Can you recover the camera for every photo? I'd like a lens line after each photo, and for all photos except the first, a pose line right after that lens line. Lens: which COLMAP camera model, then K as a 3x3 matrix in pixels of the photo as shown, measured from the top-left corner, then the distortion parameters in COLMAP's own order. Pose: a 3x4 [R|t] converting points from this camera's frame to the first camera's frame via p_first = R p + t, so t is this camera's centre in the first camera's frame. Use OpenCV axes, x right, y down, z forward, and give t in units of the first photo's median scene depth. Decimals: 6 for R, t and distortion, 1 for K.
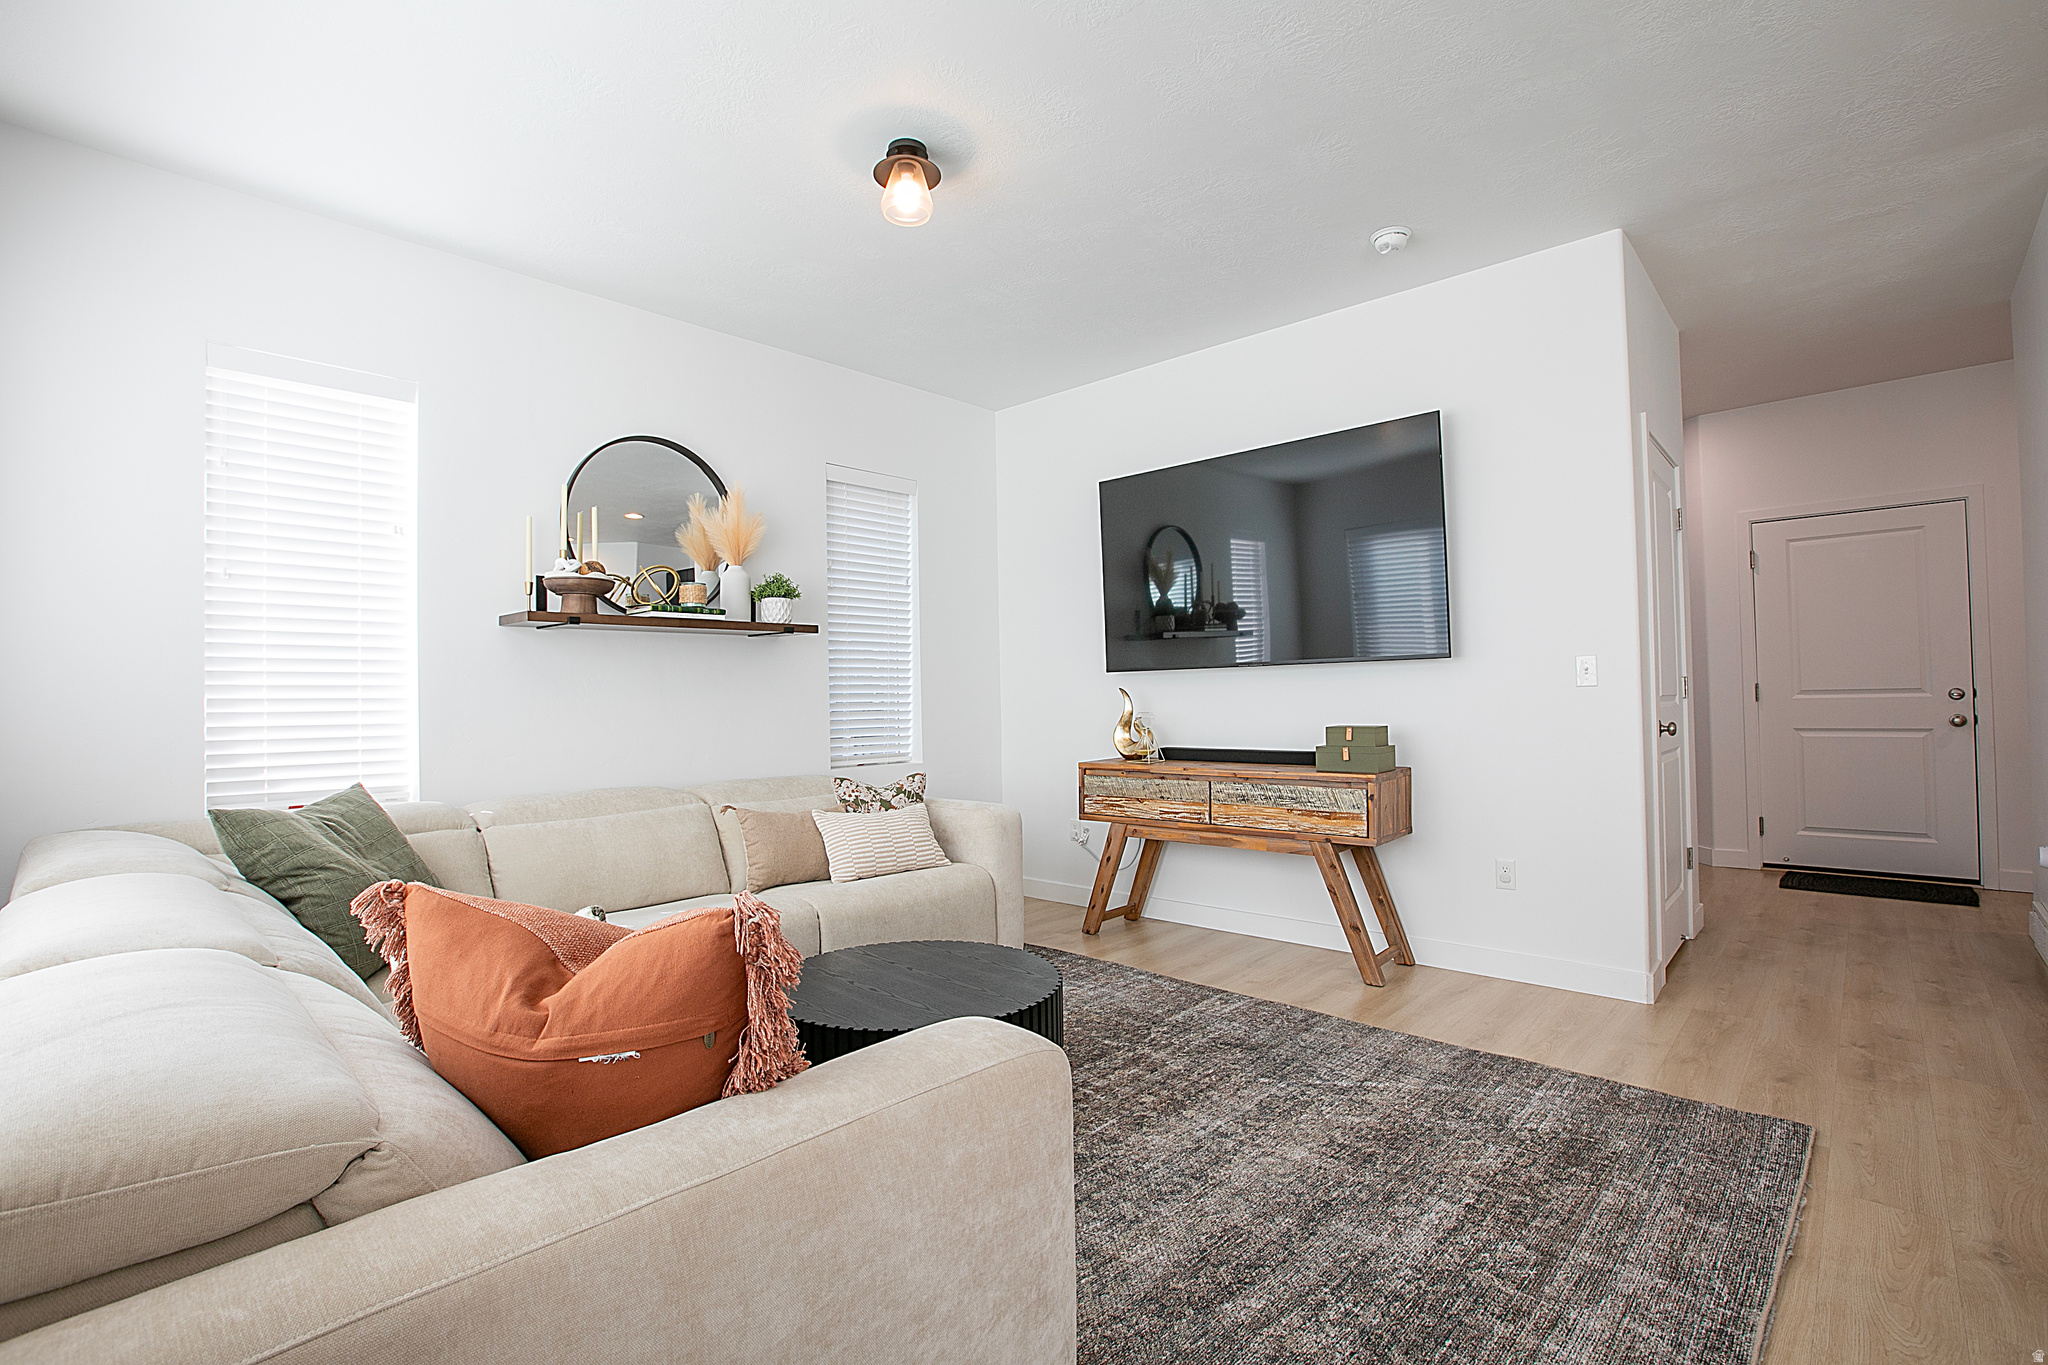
lens RADIAL K [[924.2, 0, 1024.0], [0, 924.2, 682.5], [0, 0, 1]] dist [-0.063482, 0.023385]
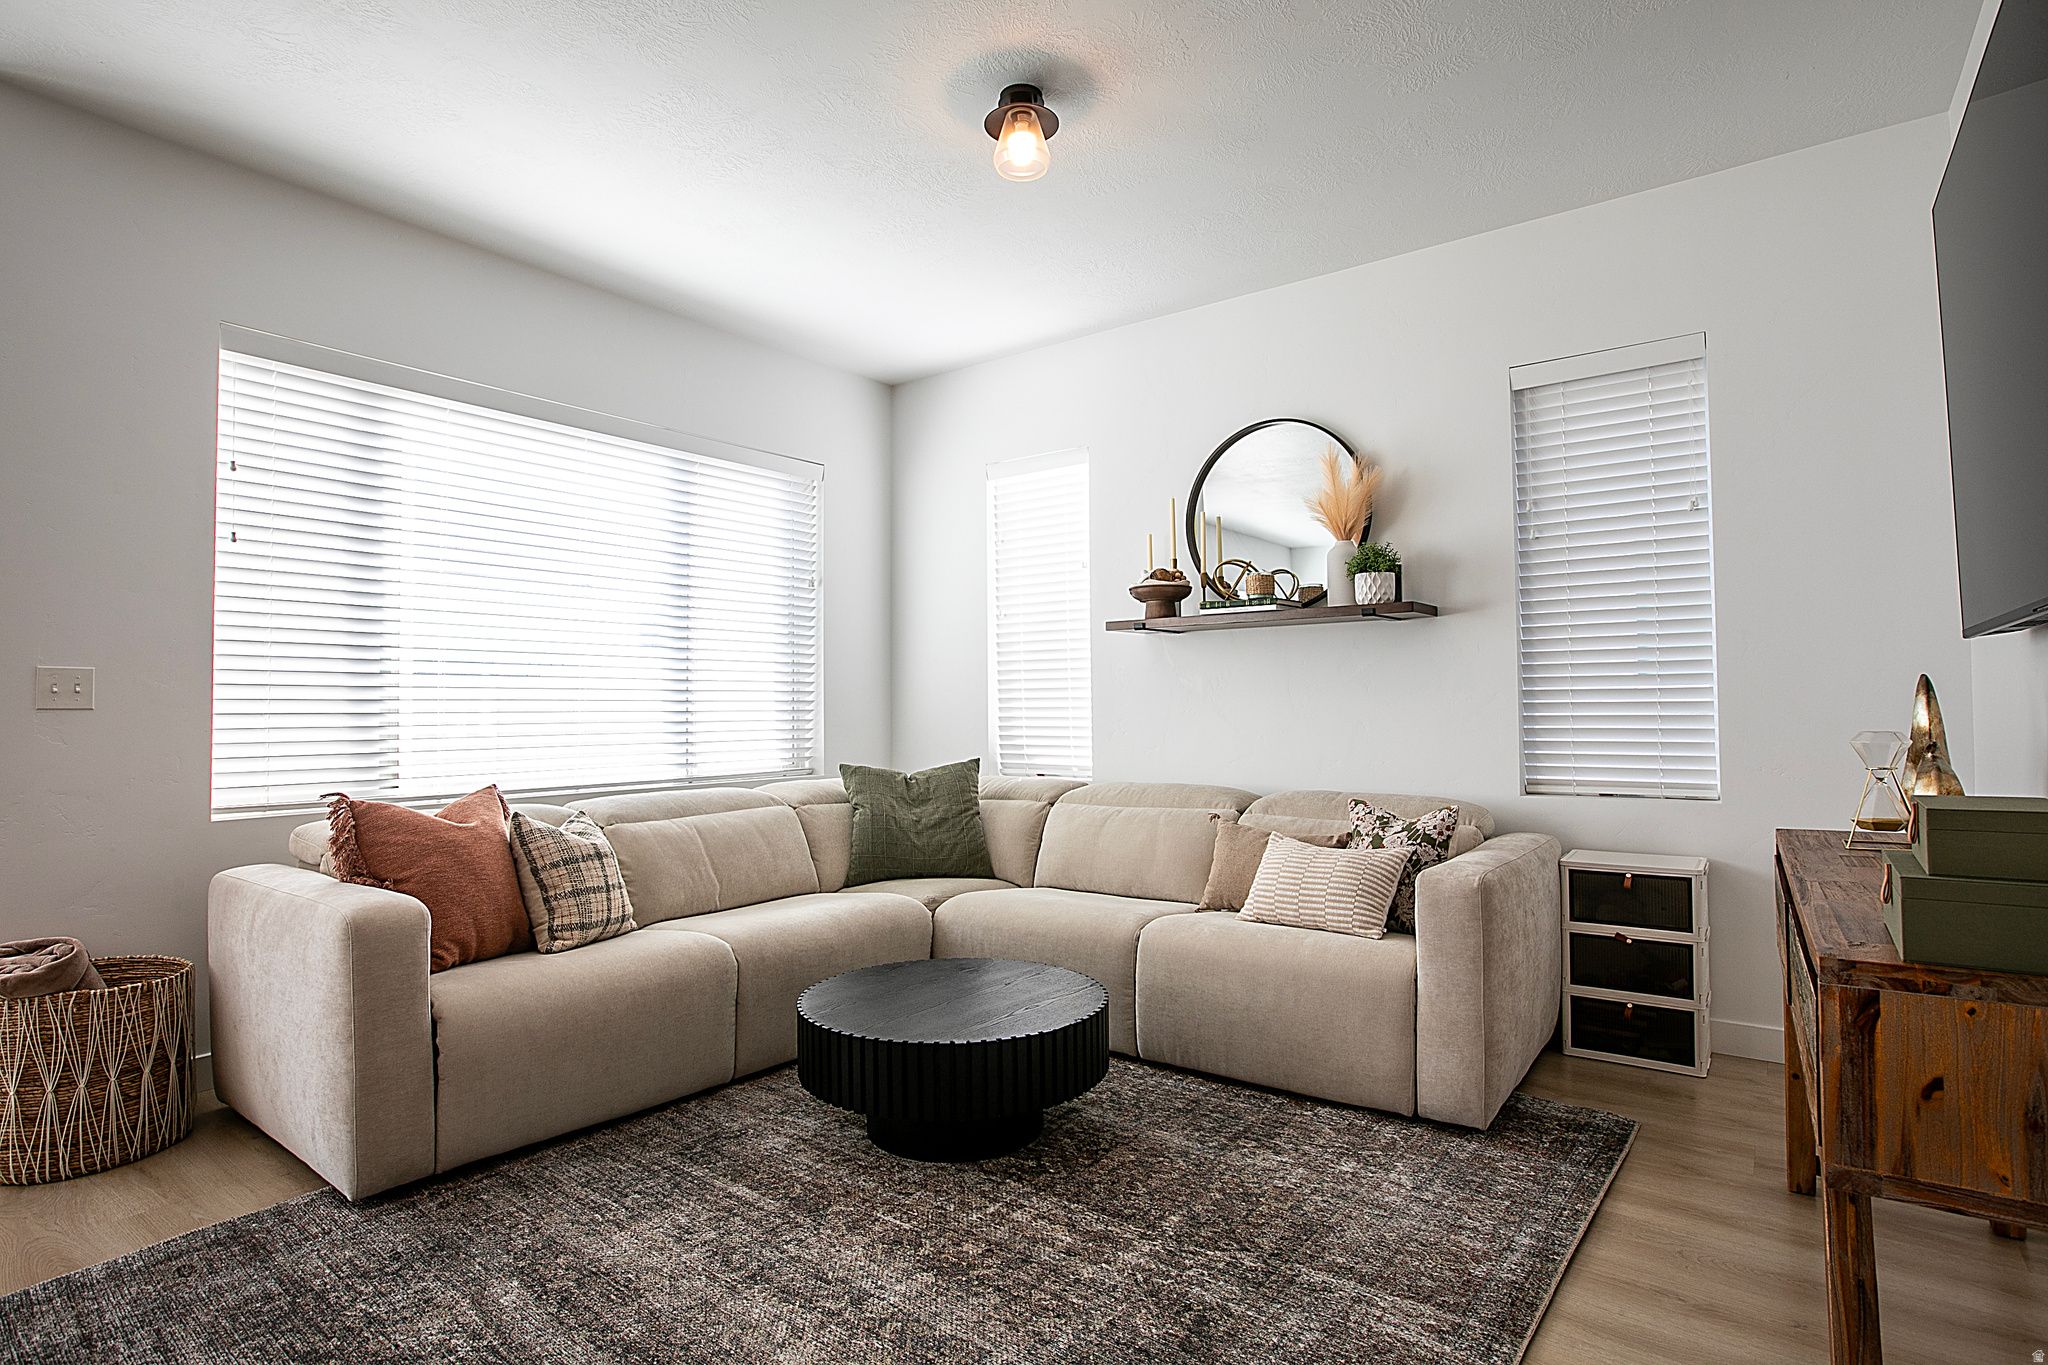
lens RADIAL K [[1040.9, 0, 1033.1], [0, 1040.9, 673.0], [0, 0, 1]] dist [-0.058609, 0.031326]
pose [[0.115921, -0.016749, -0.993117, 0.641188], [0.024859, 0.999594, -0.013956, 0.001836], [0.992947, -0.023070, 0.116290, 0.634047]]
